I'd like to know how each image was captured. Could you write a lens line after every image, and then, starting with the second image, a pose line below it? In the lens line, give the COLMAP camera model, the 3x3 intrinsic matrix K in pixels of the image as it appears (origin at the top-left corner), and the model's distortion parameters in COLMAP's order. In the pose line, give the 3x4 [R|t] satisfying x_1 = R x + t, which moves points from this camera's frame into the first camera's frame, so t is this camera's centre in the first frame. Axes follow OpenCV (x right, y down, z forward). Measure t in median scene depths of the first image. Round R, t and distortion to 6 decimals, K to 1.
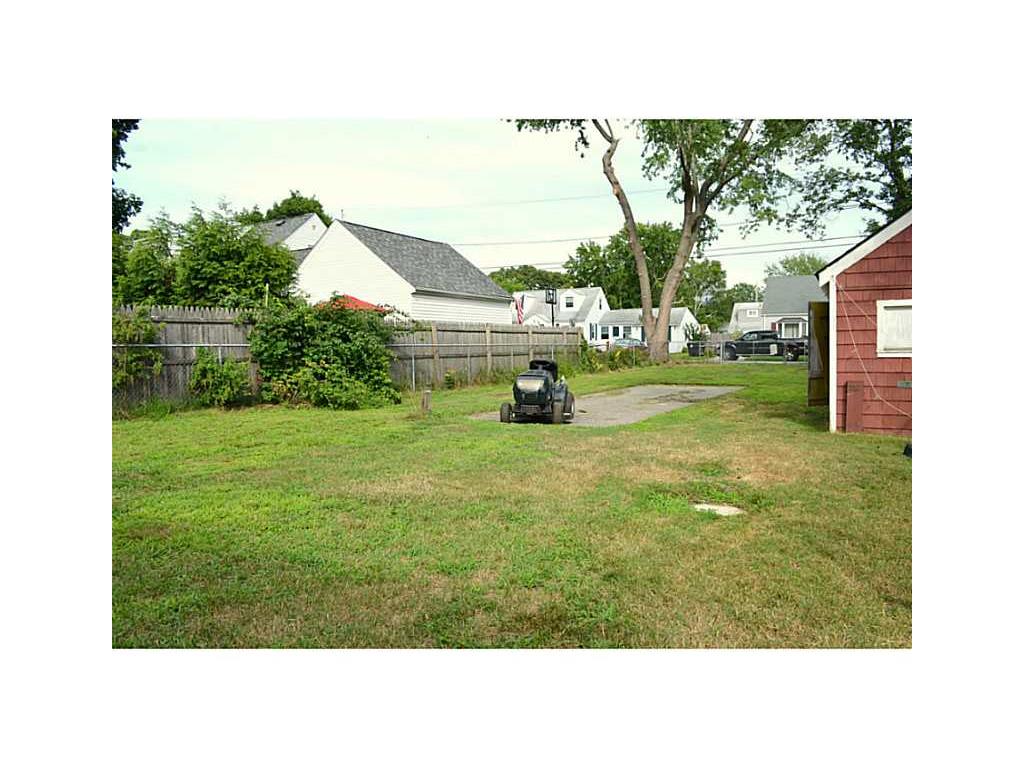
lens RADIAL K [[807.1, 0, 512.5], [0, 807.1, 382.2], [0, 0, 1]] dist [-0.077465, -0.004880]
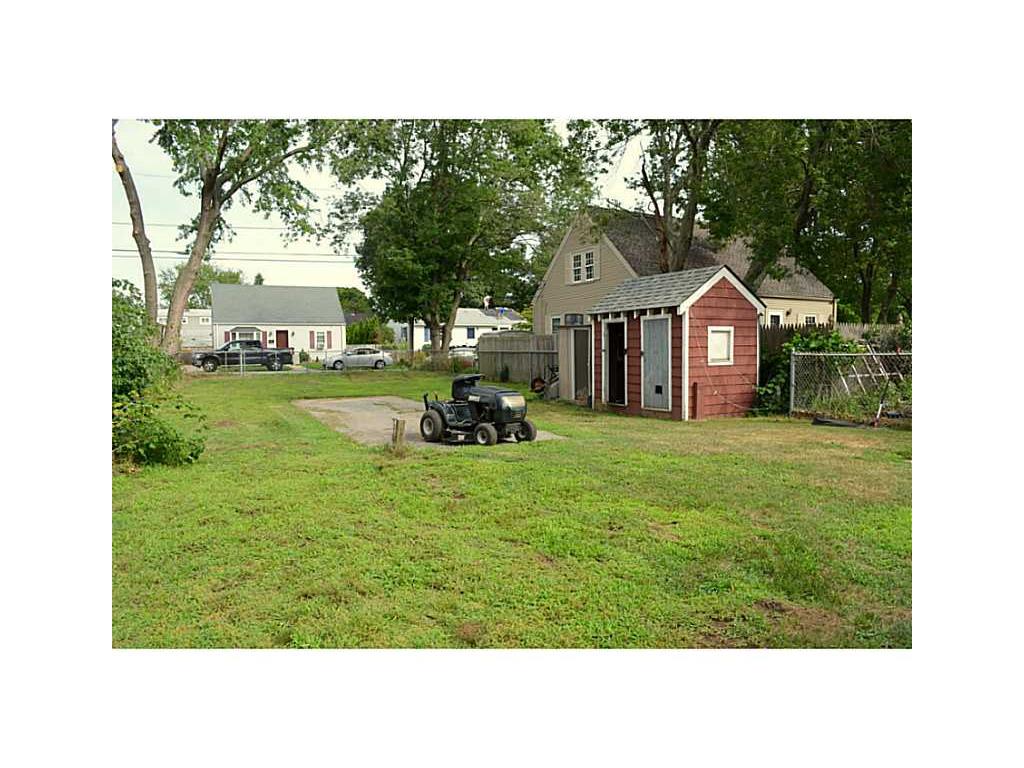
lens RADIAL K [[807.1, 0, 512.6], [0, 807.1, 385.2], [0, 0, 1]] dist [-0.077465, -0.004880]
pose [[0.419561, -0.038181, 0.906924, -0.481064], [0.041197, 0.998886, 0.022994, -0.020870], [-0.906792, 0.027715, 0.420667, 0.334561]]
